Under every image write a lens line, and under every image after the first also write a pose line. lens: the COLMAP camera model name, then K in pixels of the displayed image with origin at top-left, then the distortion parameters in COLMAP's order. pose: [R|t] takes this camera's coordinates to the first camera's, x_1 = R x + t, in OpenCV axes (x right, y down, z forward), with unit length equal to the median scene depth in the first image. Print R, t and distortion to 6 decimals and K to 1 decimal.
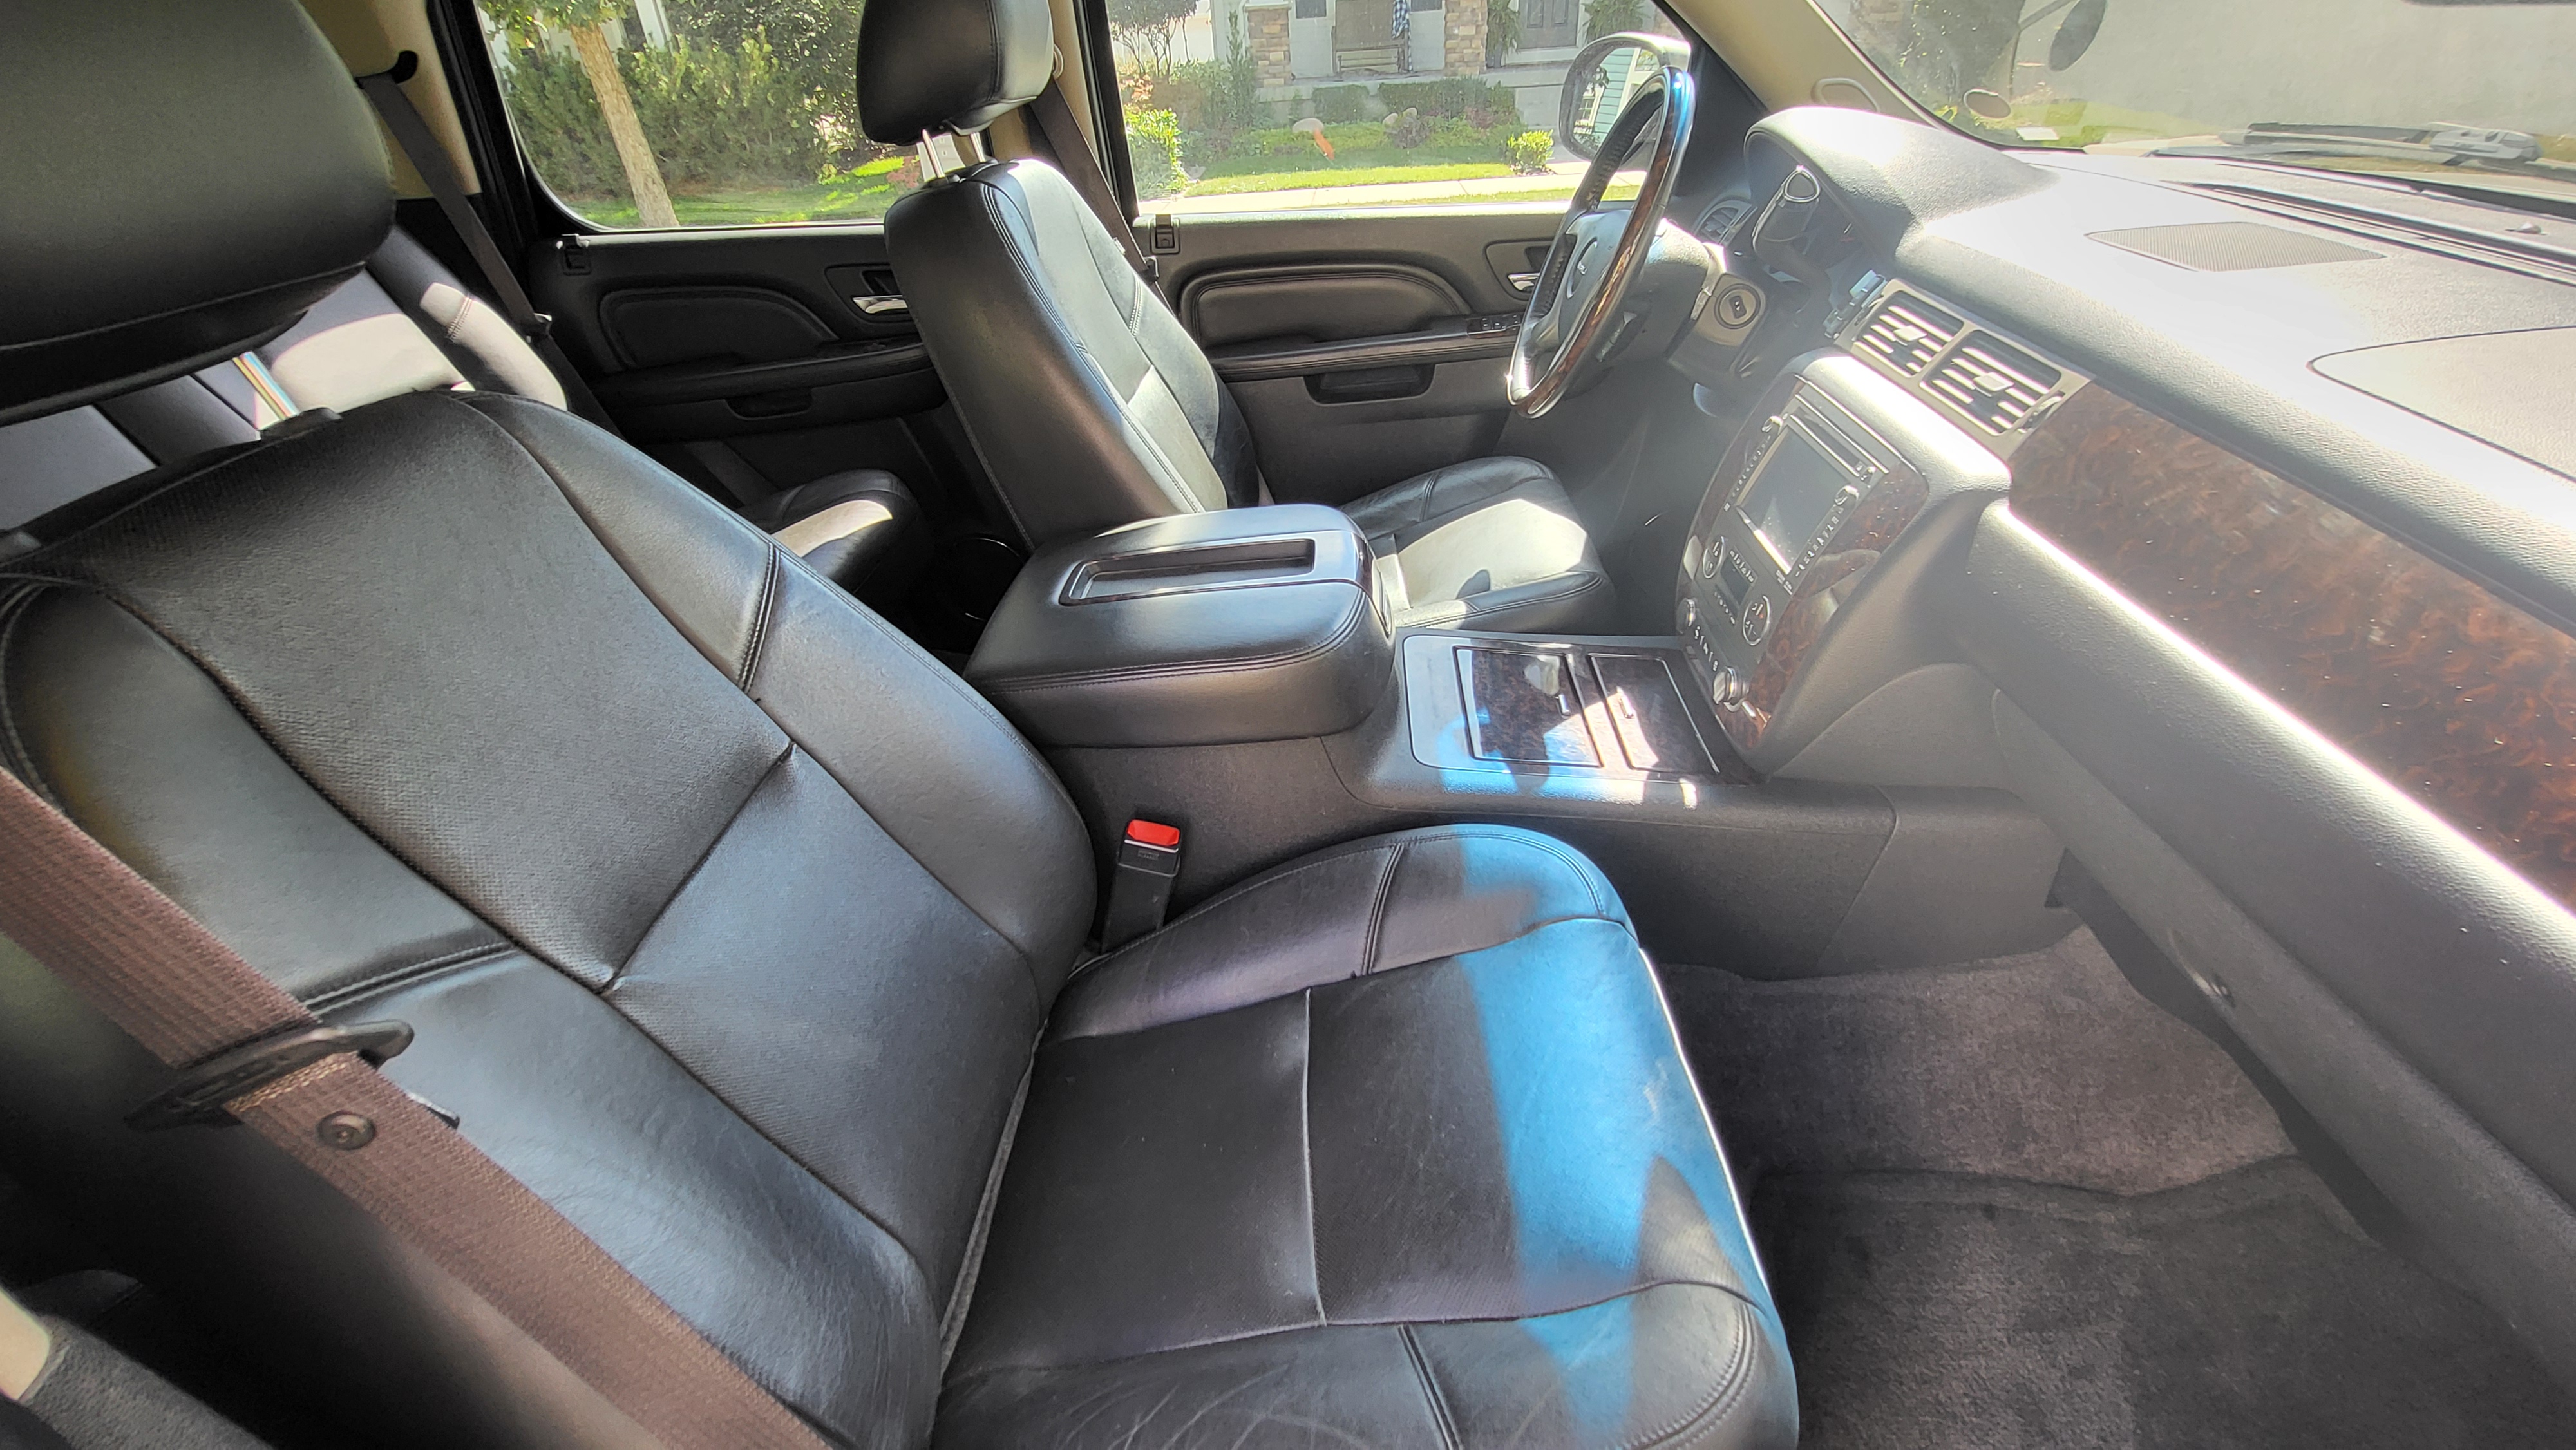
lens RADIAL K [[1083.0, 0, 1294.7], [0, 1083.0, 721.2], [0, 0, 1]] dist [0.000636, 0.000307]
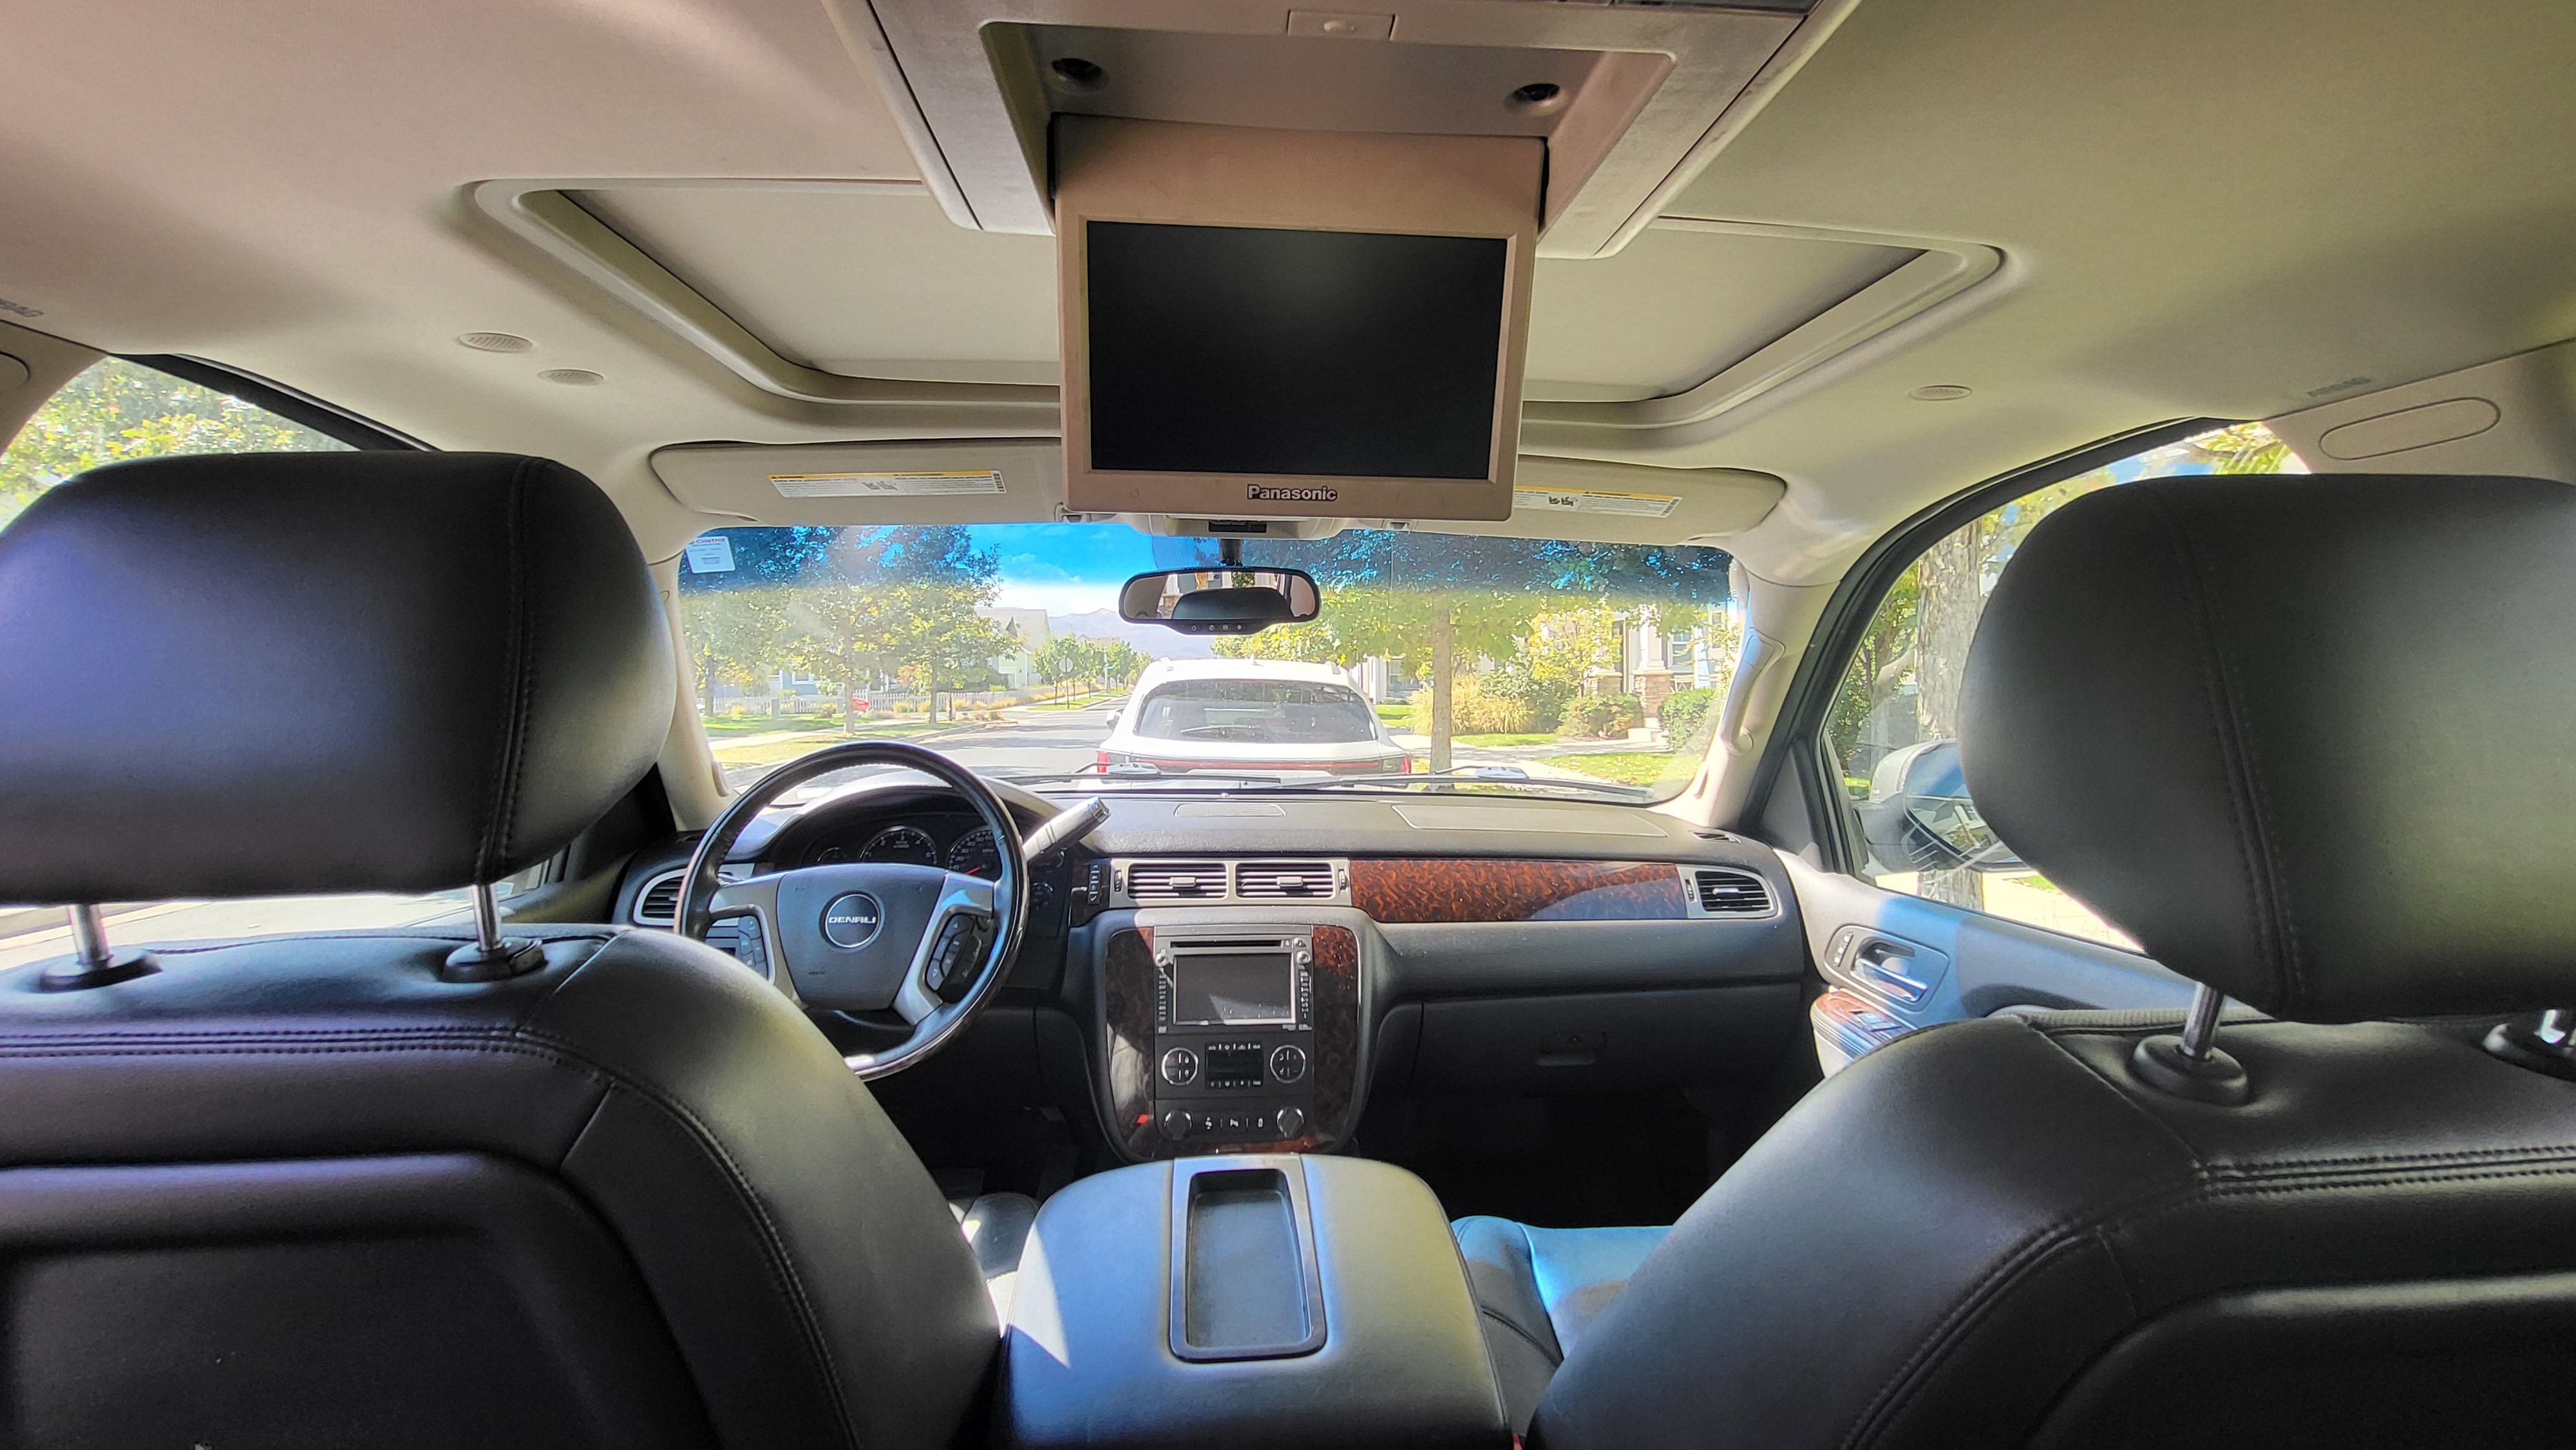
lens RADIAL K [[1083.0, 0, 1291.7], [0, 1083.0, 718.1], [0, 0, 1]] dist [0.000636, 0.000307]
pose [[-0.124503, 0.032119, 0.991699, -0.922740], [0.544388, 0.837820, 0.041210, -0.491775], [-0.829542, 0.545000, -0.121796, 0.861419]]
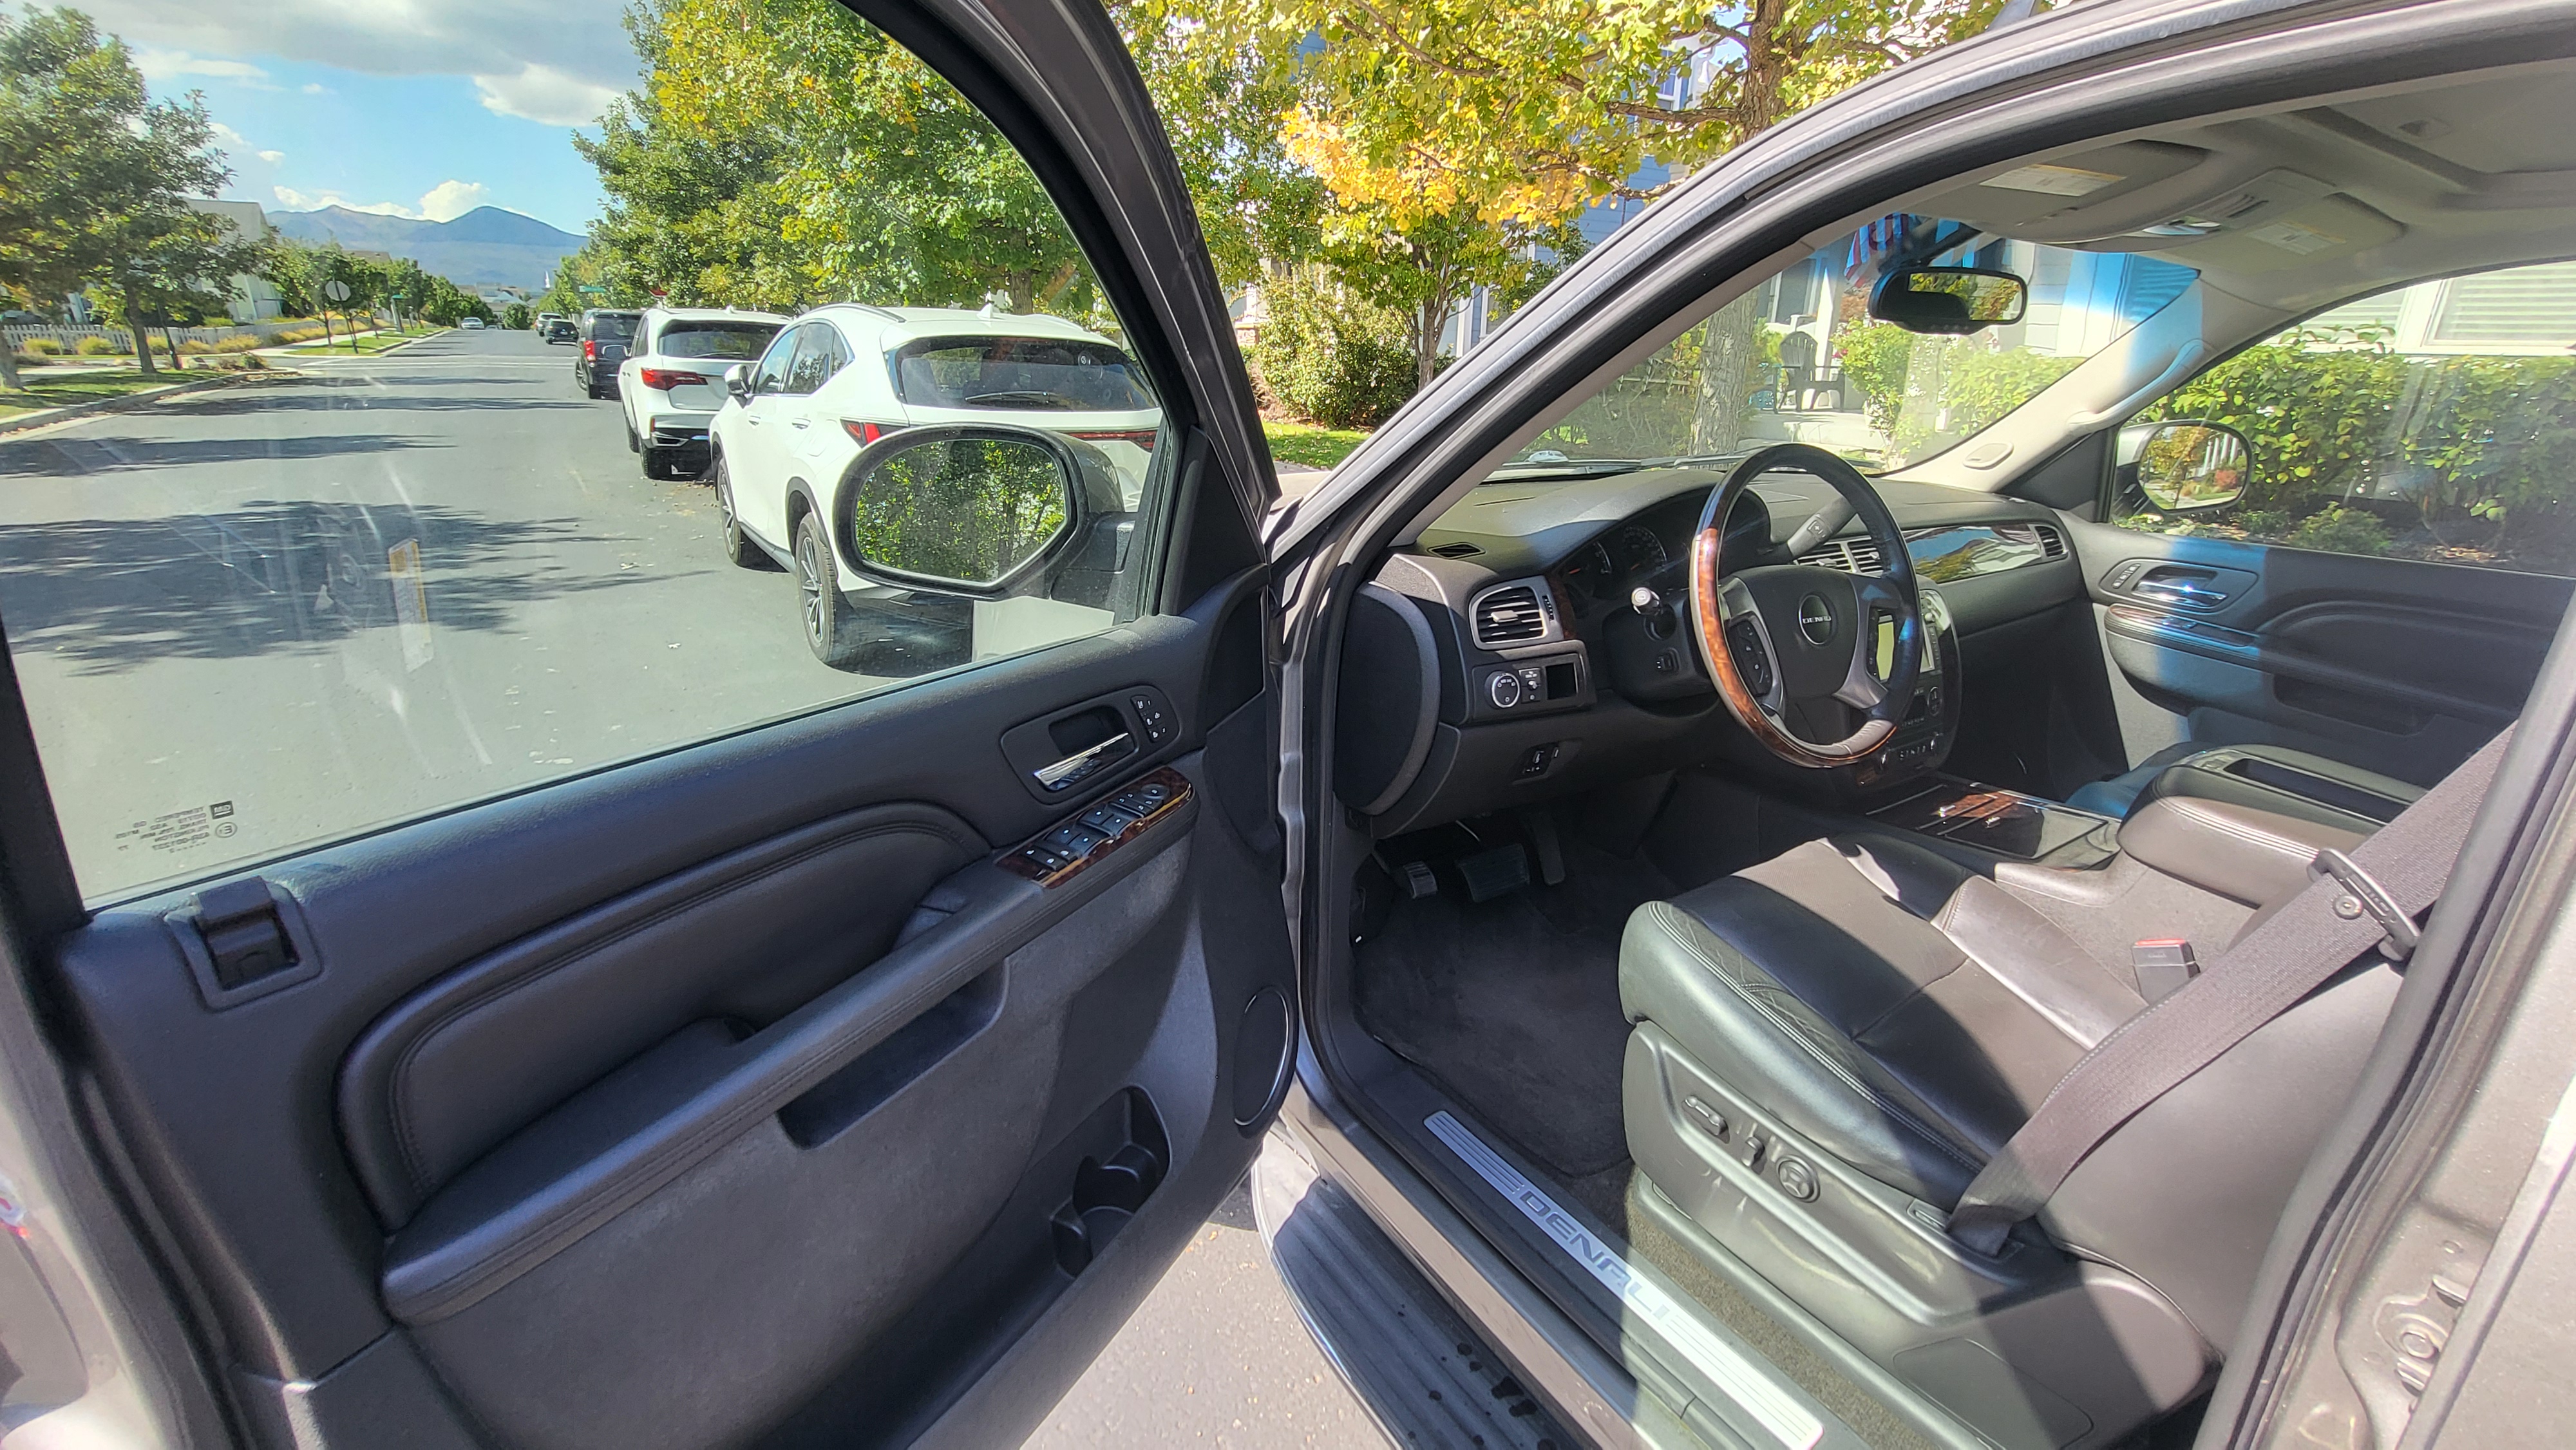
lens RADIAL K [[1083.0, 0, 1273.1], [0, 1083.0, 727.4], [0, 0, 1]] dist [0.000636, 0.000307]
pose [[-0.576759, -0.227306, 0.784654, -0.323919], [0.453817, 0.709510, 0.539116, -1.399919], [-0.679264, 0.667029, -0.306060, 2.143216]]
